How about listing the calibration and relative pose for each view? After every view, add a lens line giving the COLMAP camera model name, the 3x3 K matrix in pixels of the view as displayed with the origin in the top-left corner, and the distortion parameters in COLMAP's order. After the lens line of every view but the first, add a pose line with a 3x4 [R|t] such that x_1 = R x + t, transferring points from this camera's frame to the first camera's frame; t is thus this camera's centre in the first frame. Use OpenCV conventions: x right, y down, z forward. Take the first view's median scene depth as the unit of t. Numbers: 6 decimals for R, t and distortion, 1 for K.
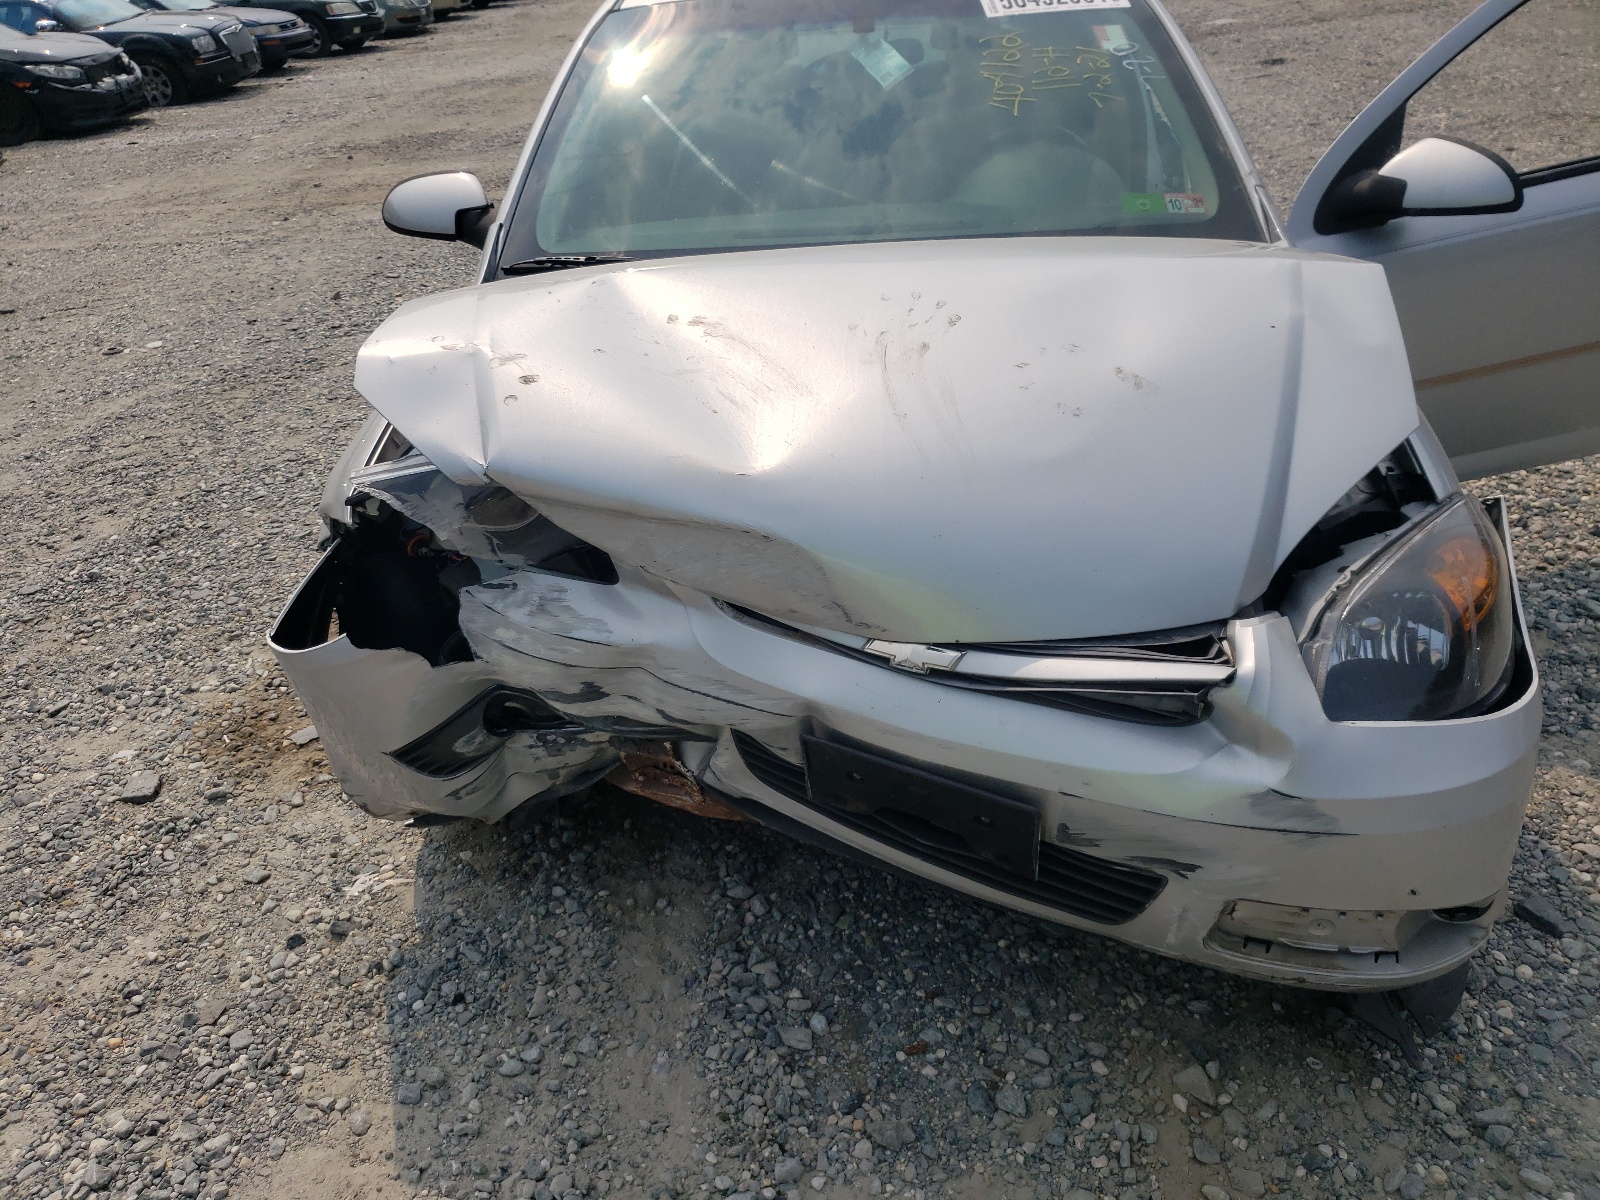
lens RADIAL K [[1231.0, 0, 815.1], [0, 1231.0, 608.5], [0, 0, 1]] dist [-0.008952, 0.022933]
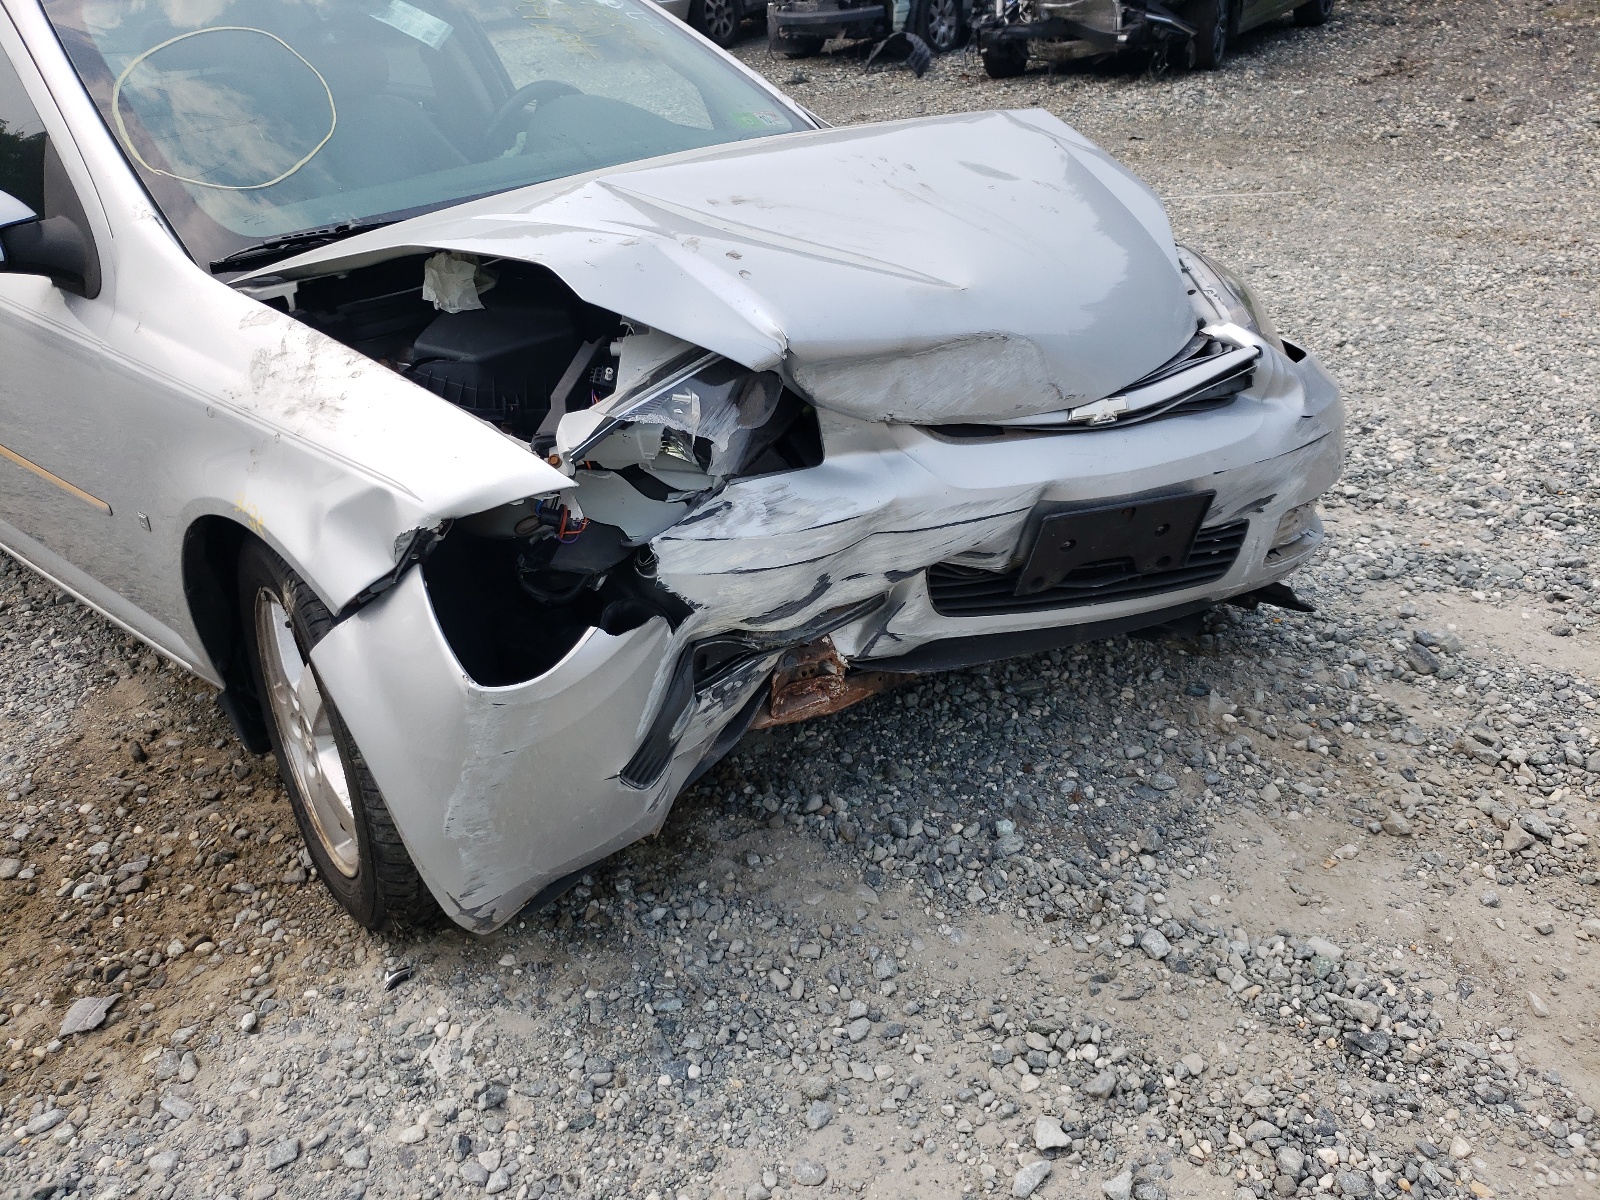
lens RADIAL K [[1231.0, 0, 805.6], [0, 1231.0, 591.5], [0, 0, 1]] dist [-0.008952, 0.022933]
pose [[0.627390, -0.342735, 0.699225, -0.865235], [0.393511, 0.914386, 0.095116, -0.023800], [-0.671961, 0.215478, 0.708546, 0.345874]]
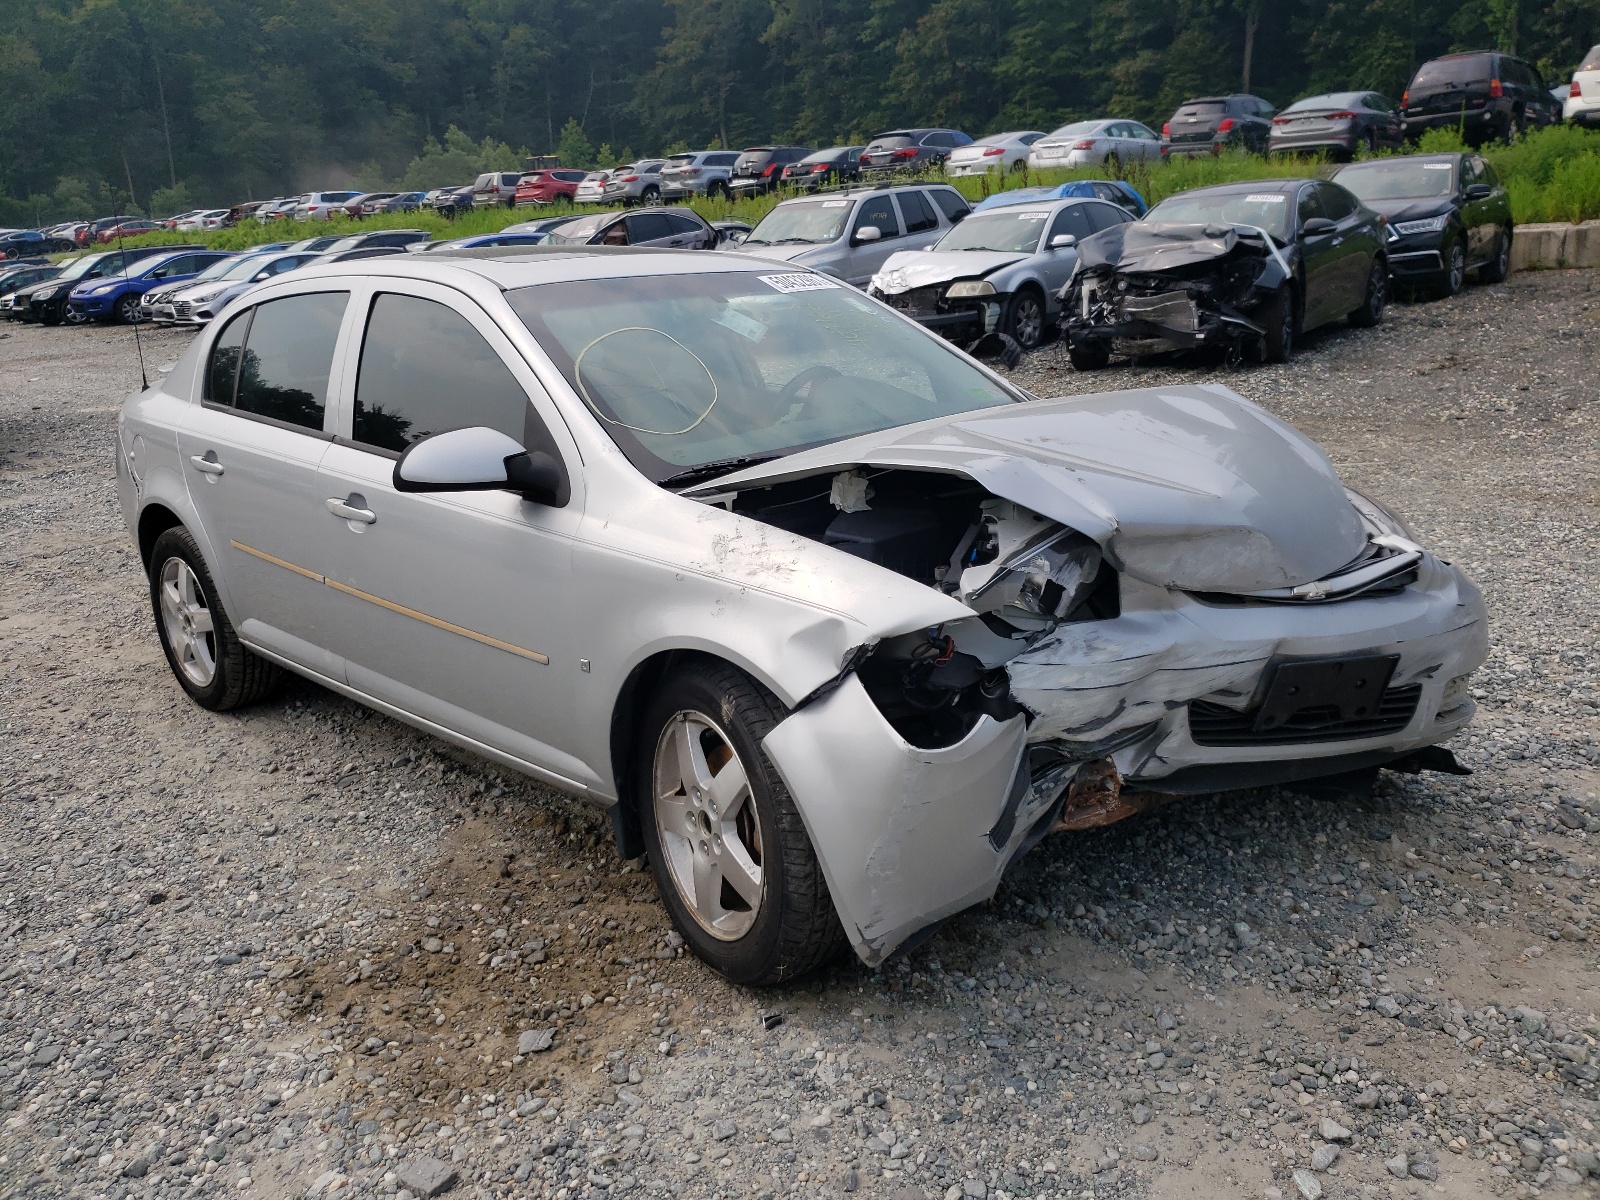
lens RADIAL K [[1231.0, 0, 791.0], [0, 1231.0, 587.7], [0, 0, 1]] dist [-0.008952, 0.022933]
pose [[0.671220, -0.172218, 0.720975, -1.333297], [0.375944, 0.917354, -0.130874, -0.008155], [-0.638850, 0.358892, 0.680490, 0.309570]]
